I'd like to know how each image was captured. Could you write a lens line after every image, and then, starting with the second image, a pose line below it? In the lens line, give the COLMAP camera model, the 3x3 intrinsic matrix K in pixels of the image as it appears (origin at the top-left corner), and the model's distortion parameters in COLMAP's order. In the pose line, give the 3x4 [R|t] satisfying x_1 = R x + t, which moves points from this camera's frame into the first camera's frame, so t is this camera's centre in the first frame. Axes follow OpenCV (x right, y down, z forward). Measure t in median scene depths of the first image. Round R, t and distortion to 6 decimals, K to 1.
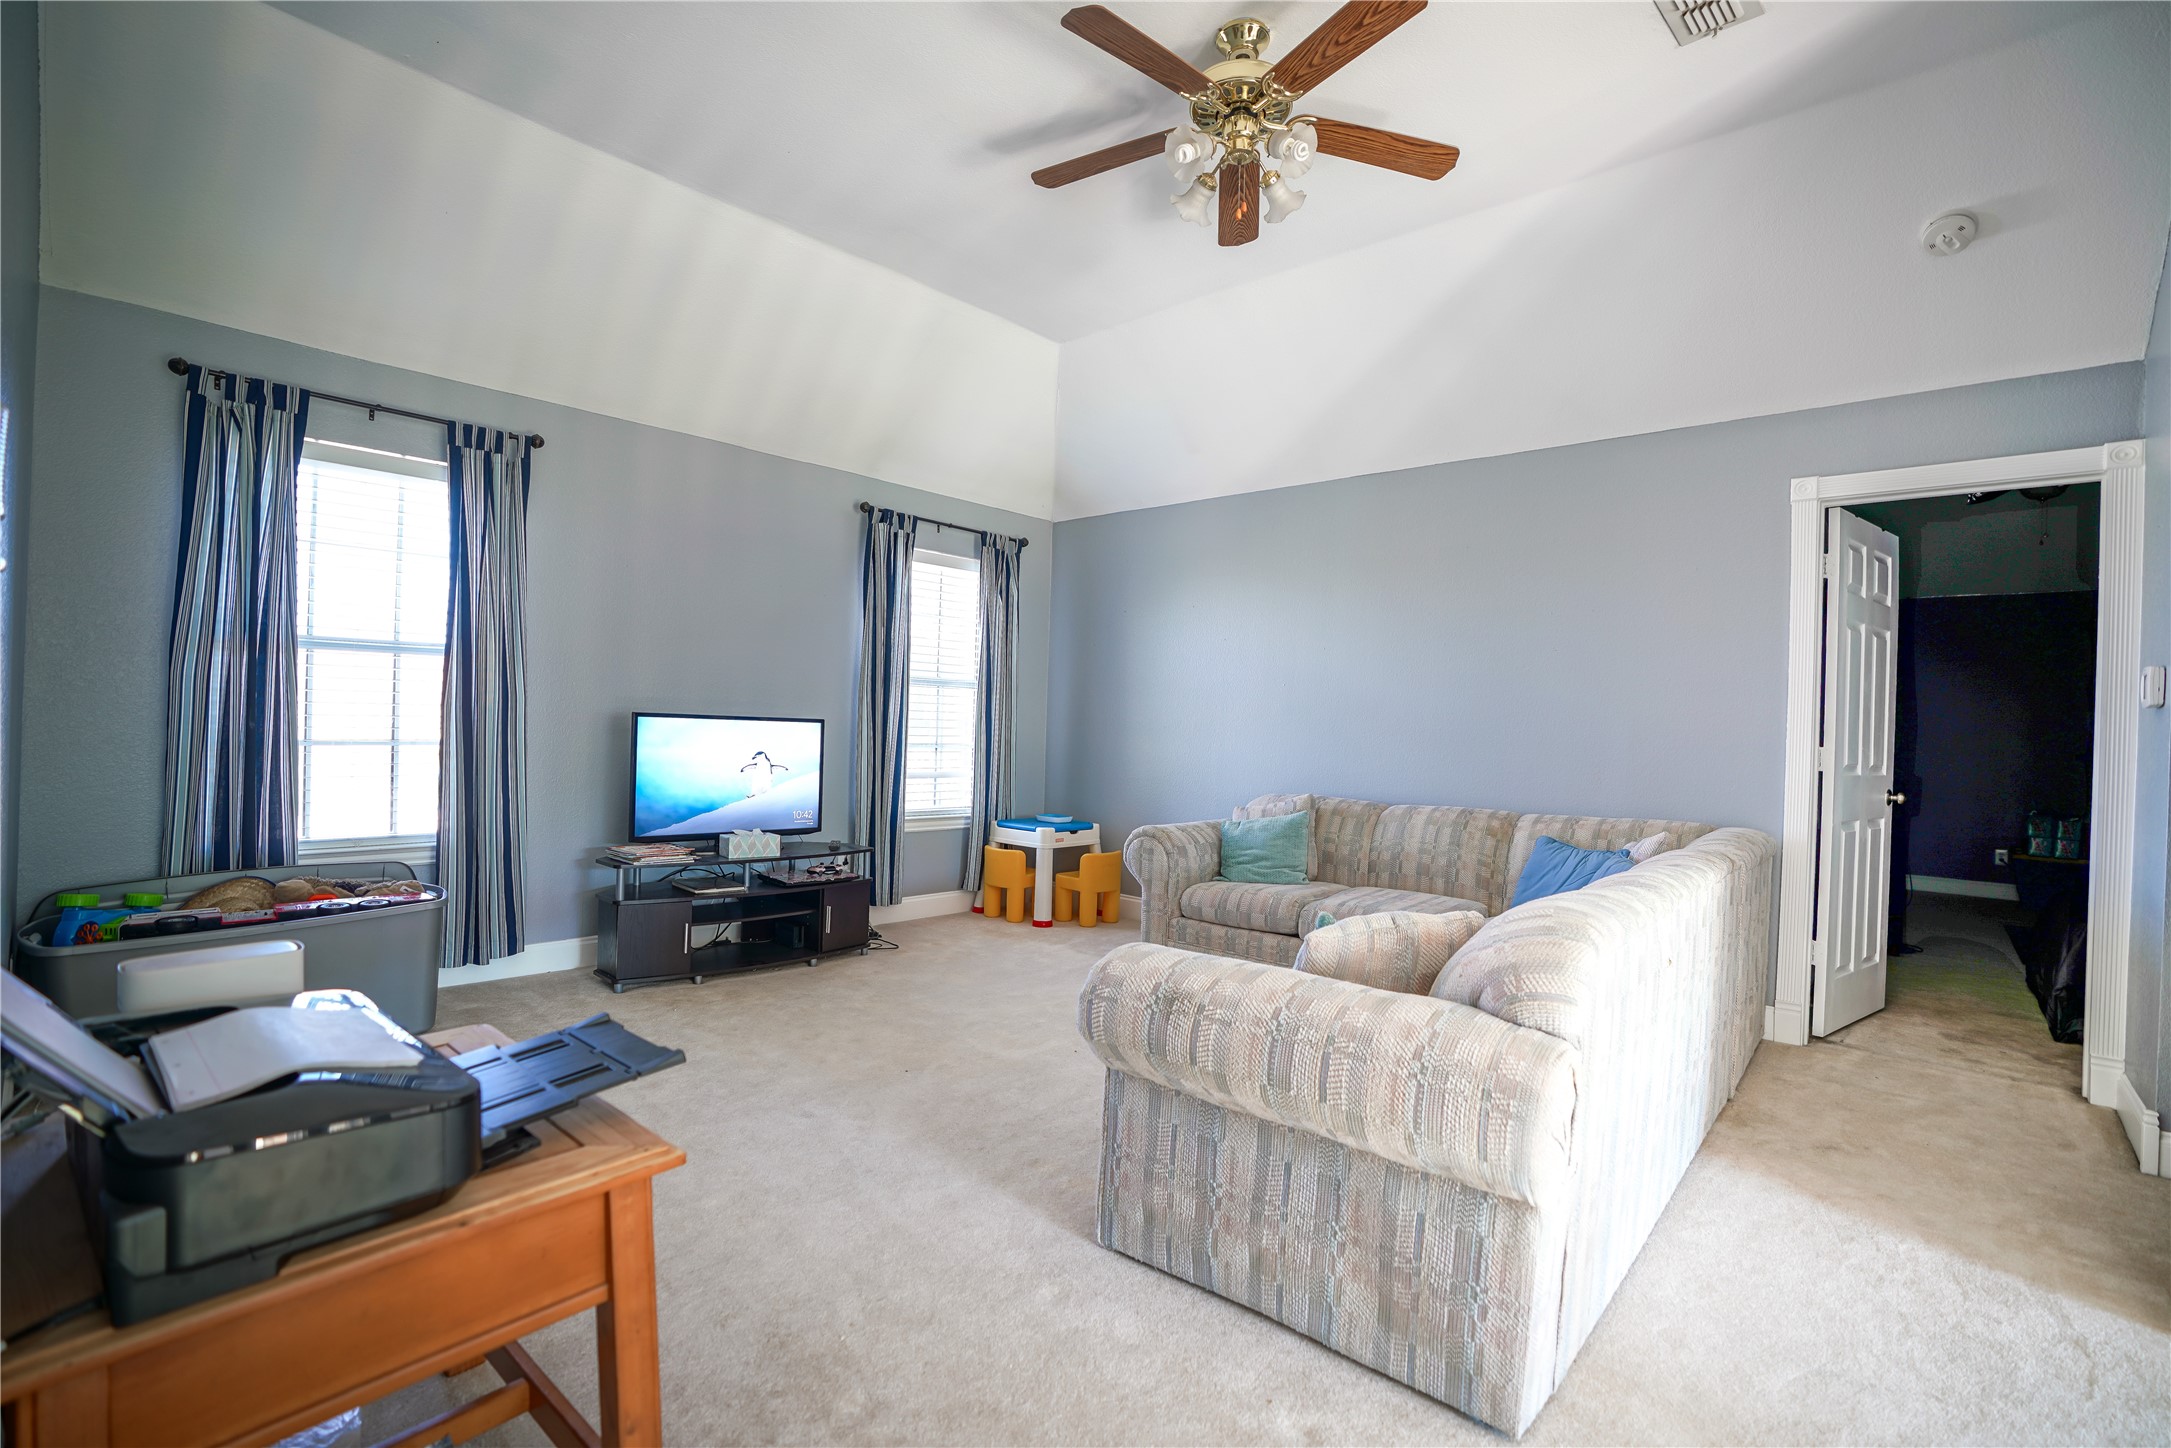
lens RADIAL K [[1014.8, 0, 1097.0], [0, 1014.8, 721.0], [0, 0, 1]] dist [-0.068220, 0.025350]
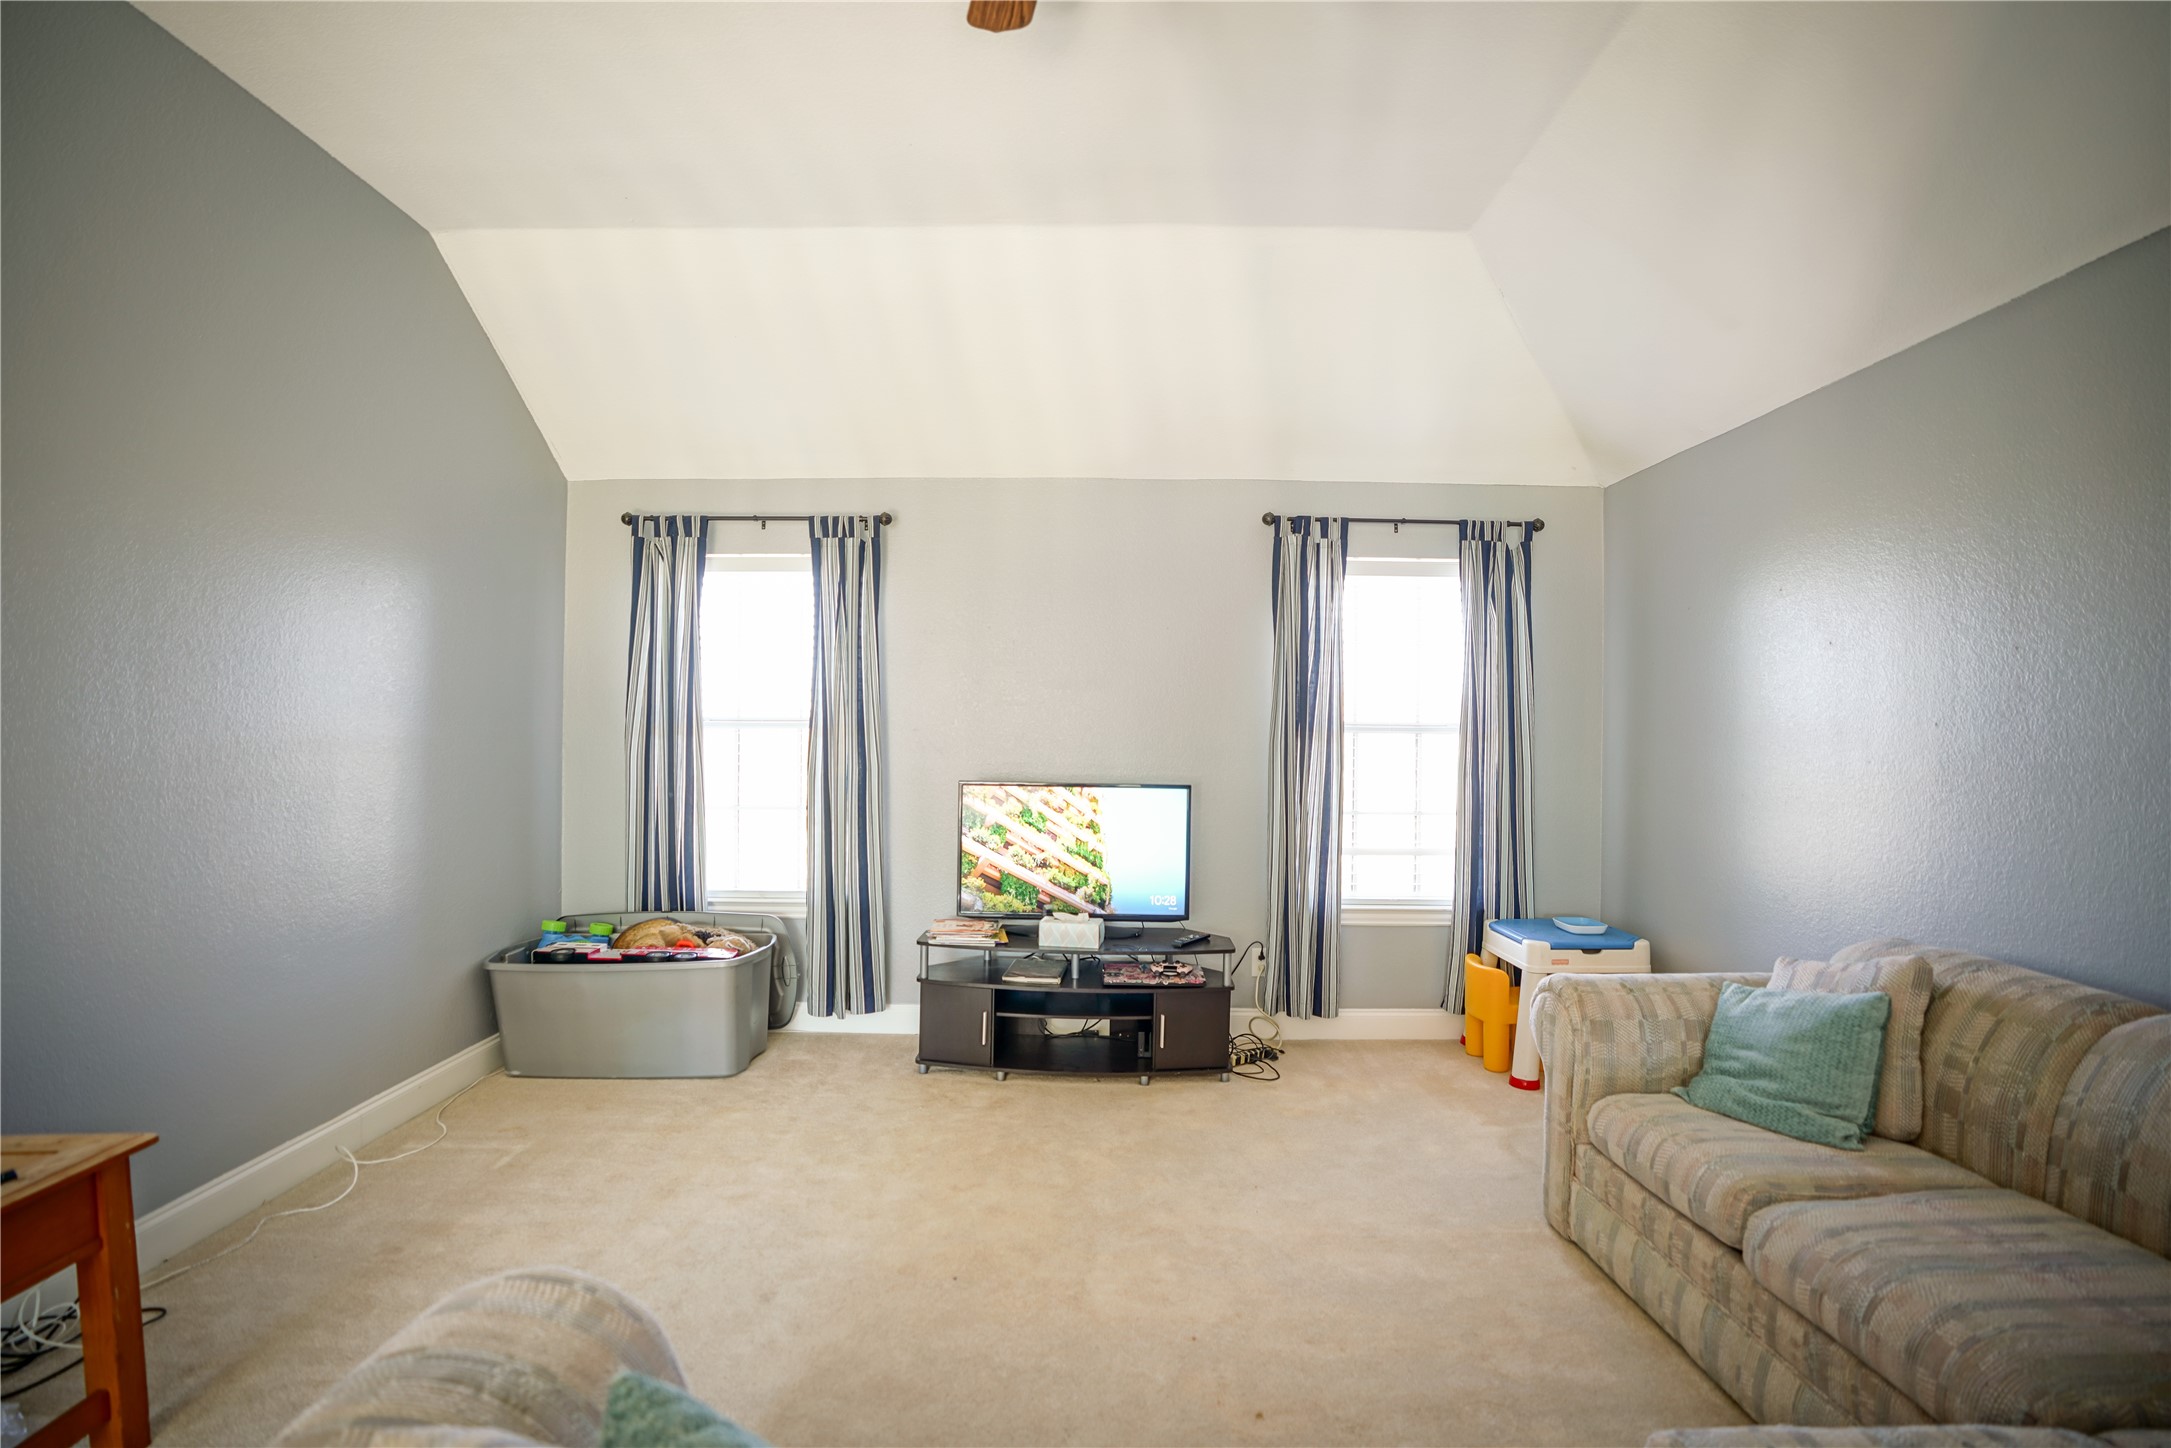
lens RADIAL K [[1014.8, 0, 1070.7], [0, 1014.8, 721.0], [0, 0, 1]] dist [-0.068220, 0.025350]
pose [[0.654730, -0.030205, -0.755259, 0.326540], [0.013847, 0.999513, -0.027970, -0.035414], [0.755736, 0.007854, 0.654829, 0.420389]]
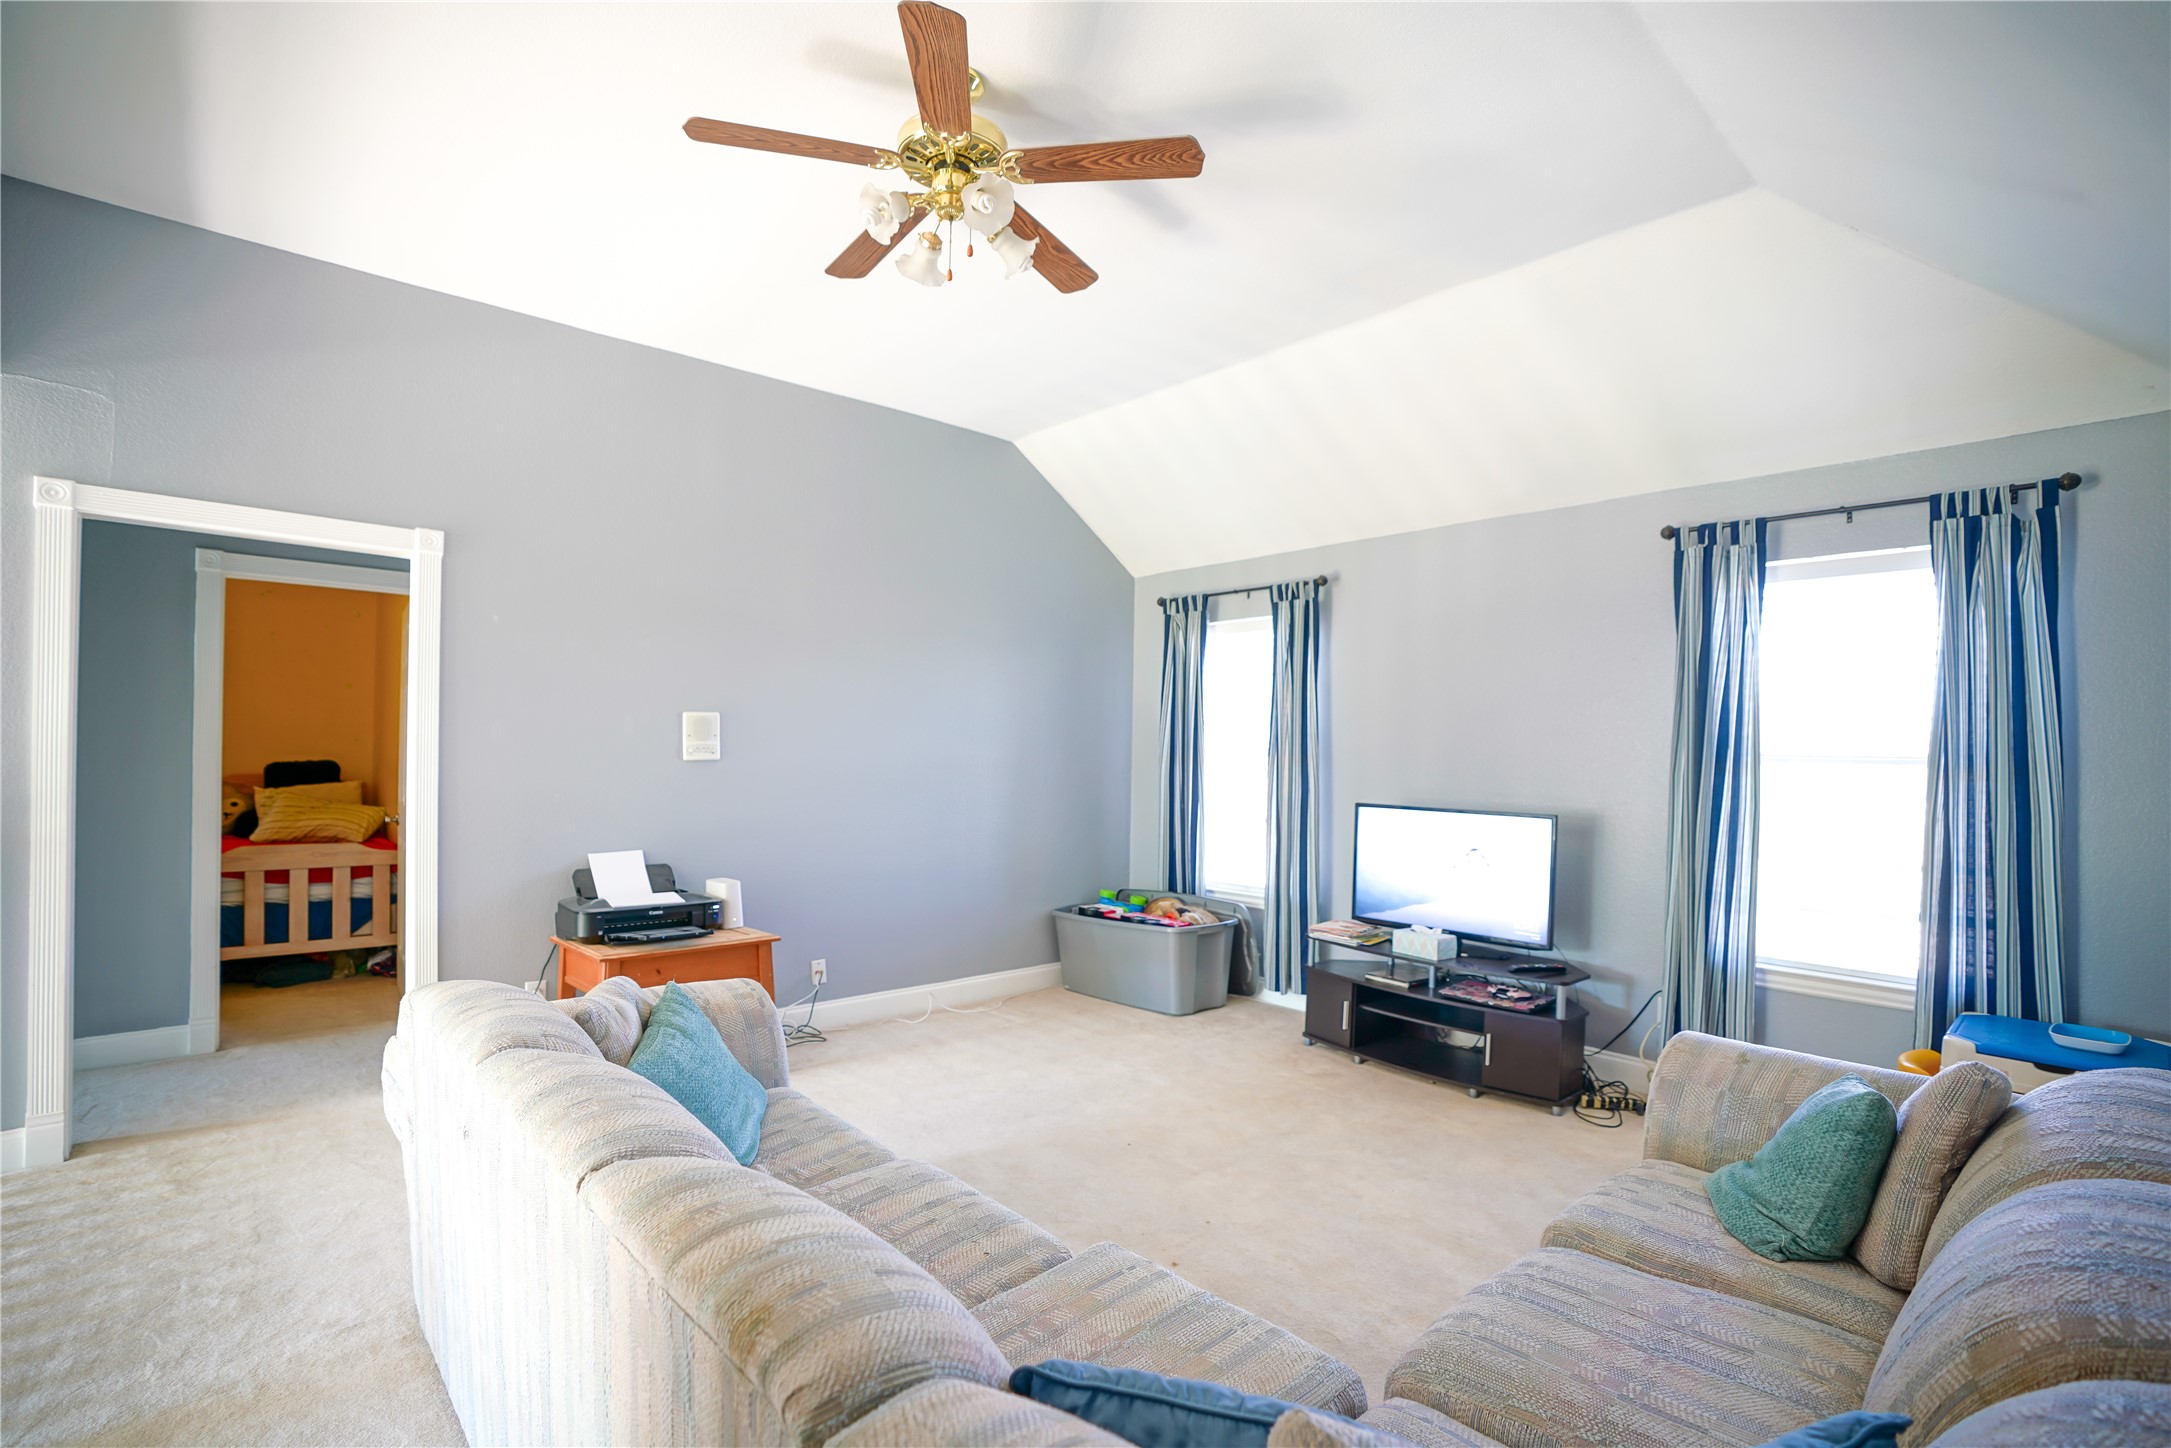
lens RADIAL K [[1014.8, 0, 1071.8], [0, 1014.8, 736.2], [0, 0, 1]] dist [-0.068220, 0.025350]
pose [[-0.126807, -0.047095, -0.990809, 0.654080], [-0.016684, 0.998832, -0.045341, -0.024694], [0.991787, 0.010782, -0.127444, 0.787152]]
